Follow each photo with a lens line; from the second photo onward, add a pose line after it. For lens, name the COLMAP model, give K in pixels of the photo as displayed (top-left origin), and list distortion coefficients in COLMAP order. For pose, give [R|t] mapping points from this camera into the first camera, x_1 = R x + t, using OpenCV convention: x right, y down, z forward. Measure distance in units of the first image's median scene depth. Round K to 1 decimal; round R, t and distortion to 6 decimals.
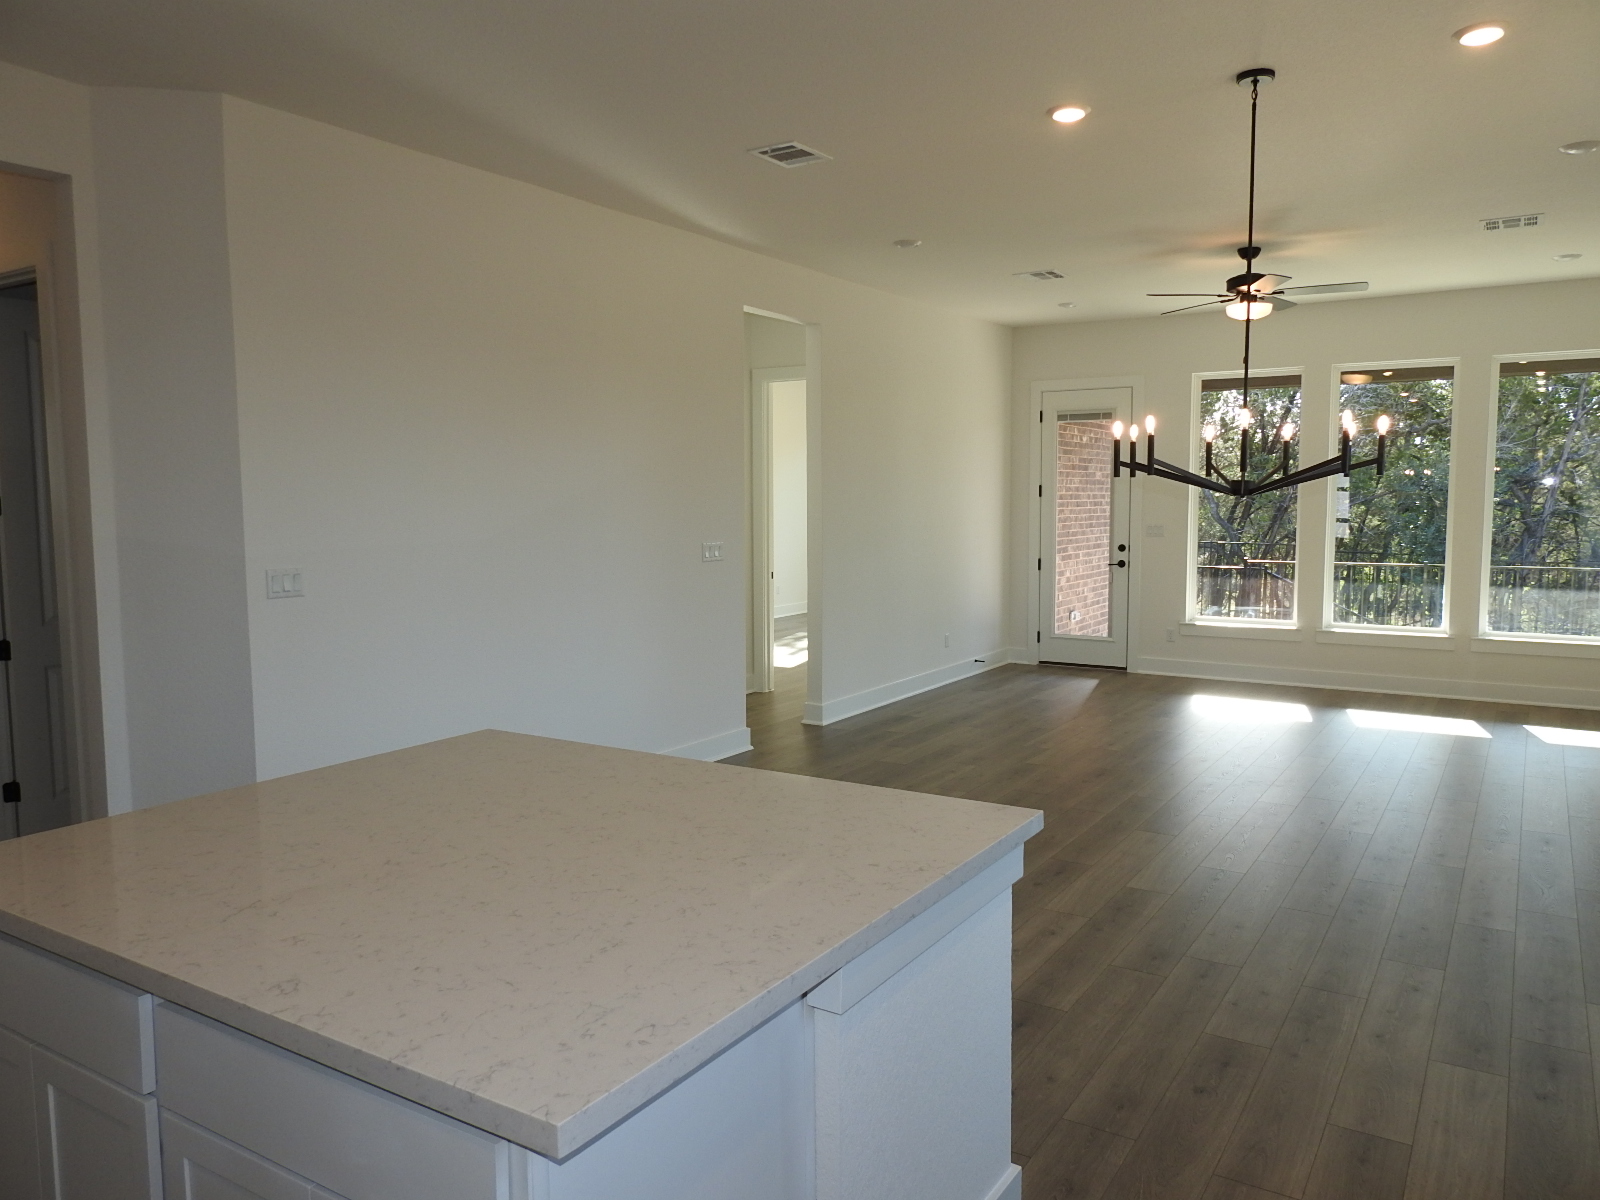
lens RADIAL K [[1143.2, 0, 803.1], [0, 1143.2, 602.6], [0, 0, 1]] dist [-0.003165, 0.003624]
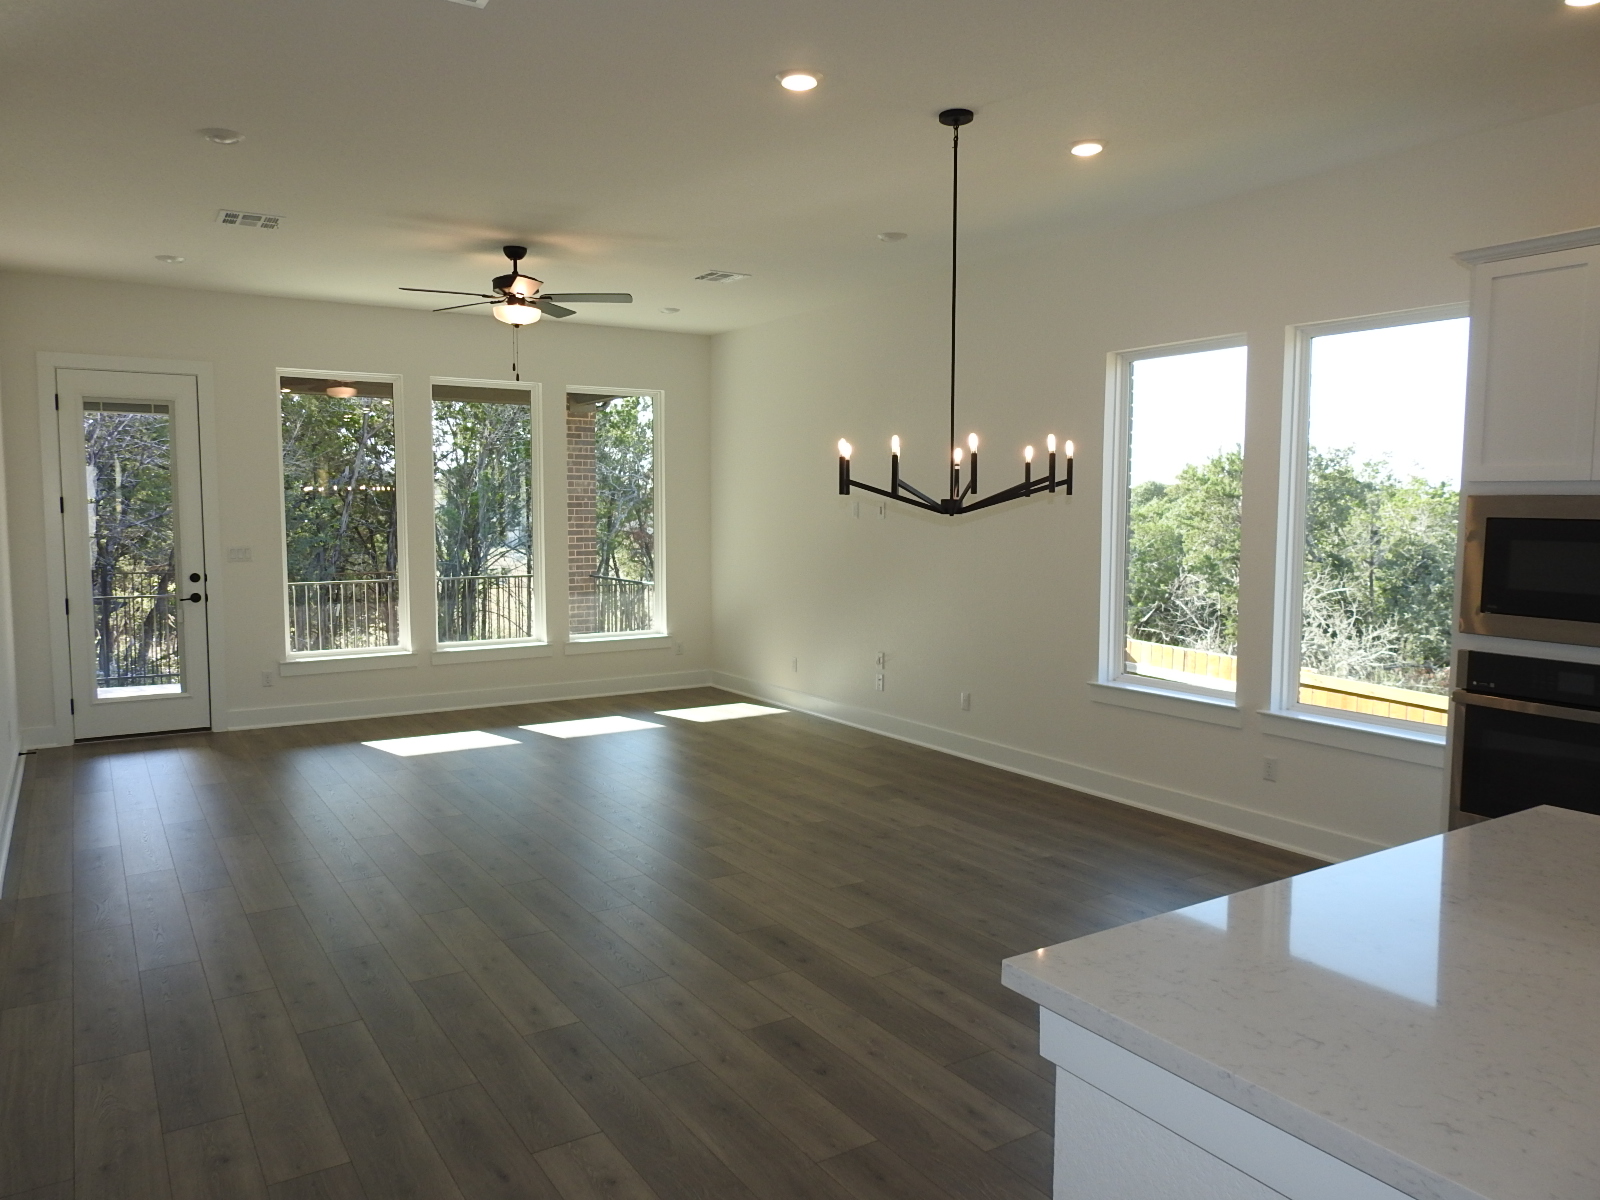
lens RADIAL K [[1143.2, 0, 804.6], [0, 1143.2, 590.9], [0, 0, 1]] dist [-0.003165, 0.003624]
pose [[0.416645, -0.062688, 0.906905, -0.370802], [0.083217, 0.996061, 0.030619, -0.039284], [-0.905252, 0.062713, 0.420220, 0.404518]]
